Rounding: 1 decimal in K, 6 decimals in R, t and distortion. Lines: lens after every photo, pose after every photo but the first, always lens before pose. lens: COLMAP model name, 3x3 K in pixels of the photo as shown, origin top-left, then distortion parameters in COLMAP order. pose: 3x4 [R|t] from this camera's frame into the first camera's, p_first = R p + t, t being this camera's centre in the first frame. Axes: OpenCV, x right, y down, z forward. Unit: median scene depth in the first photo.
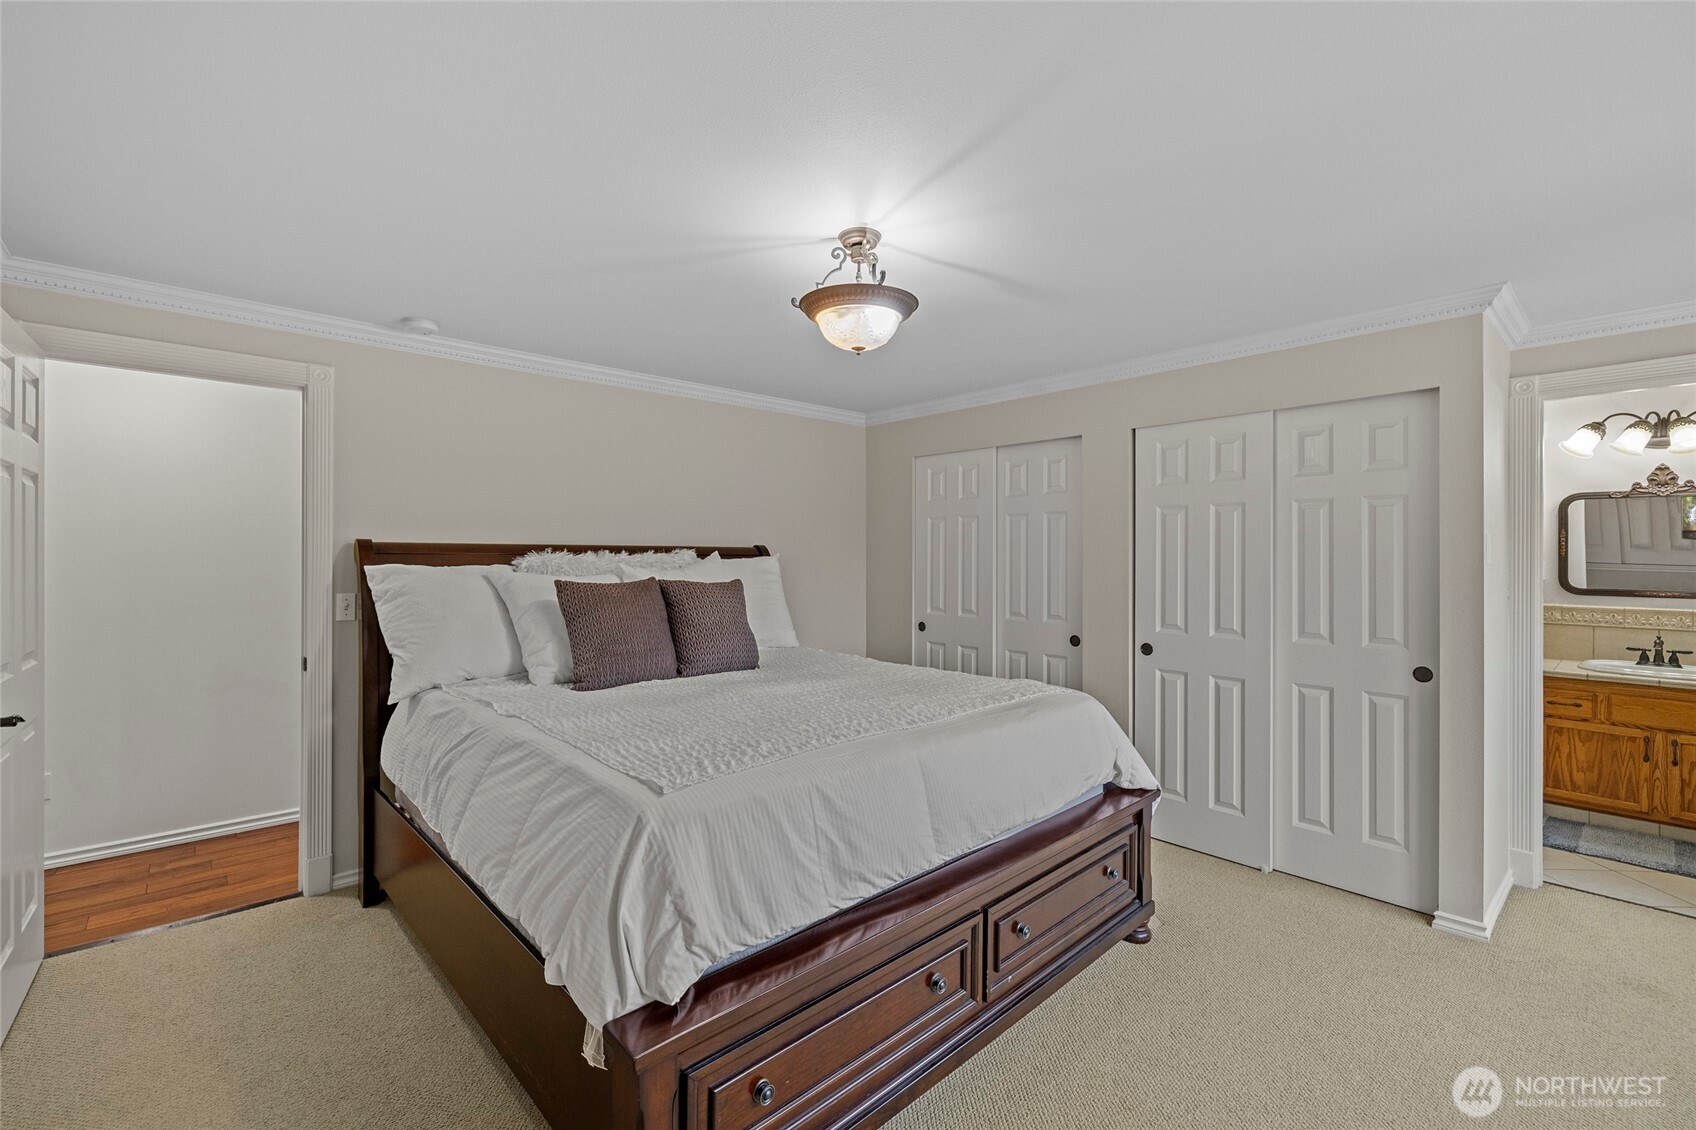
lens RADIAL K [[730.6, 0, 821.1], [0, 730.6, 558.3], [0, 0, 1]] dist [0.000227, -0.000030]
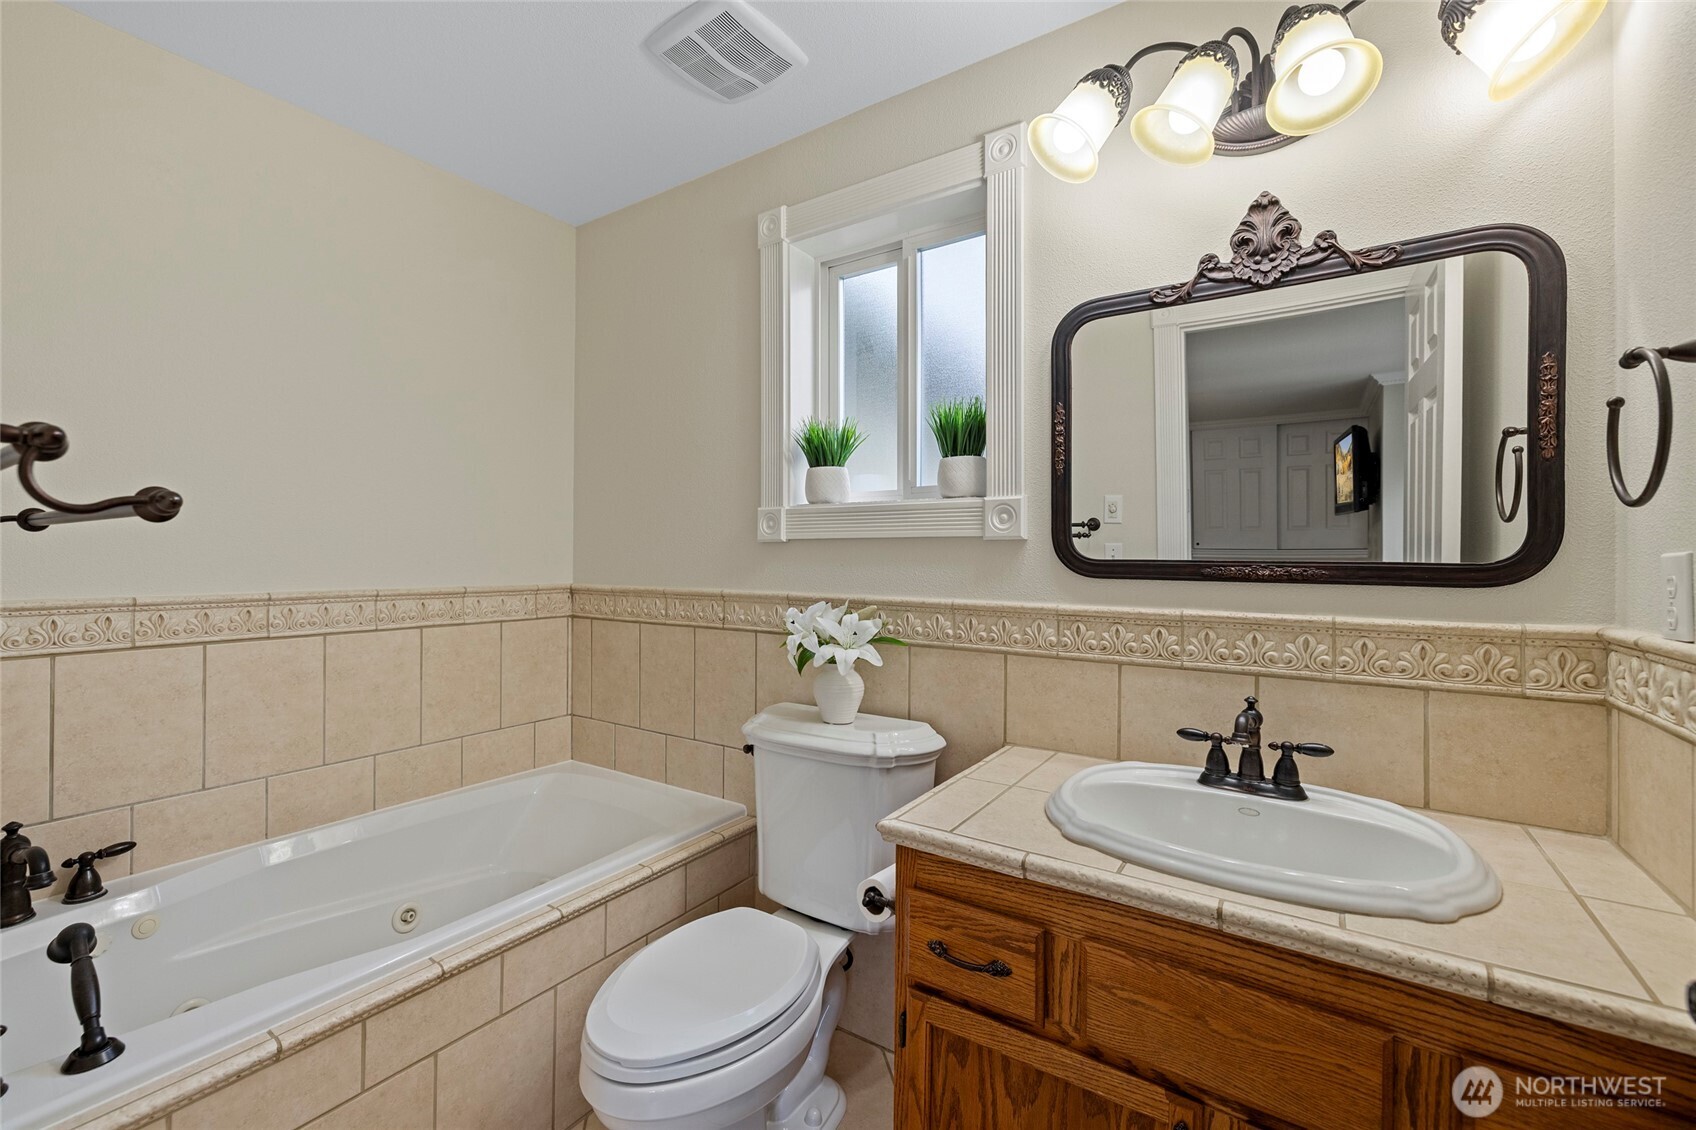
lens RADIAL K [[710.9, 0, 837.7], [0, 710.9, 552.7], [0, 0, 1]] dist [-0.000366, 0.000115]
pose [[0.969960, 0.004814, 0.243216, 0.878868], [-0.003585, 0.999978, -0.005495, 0.043021], [-0.243237, 0.004458, 0.969957, 0.727518]]
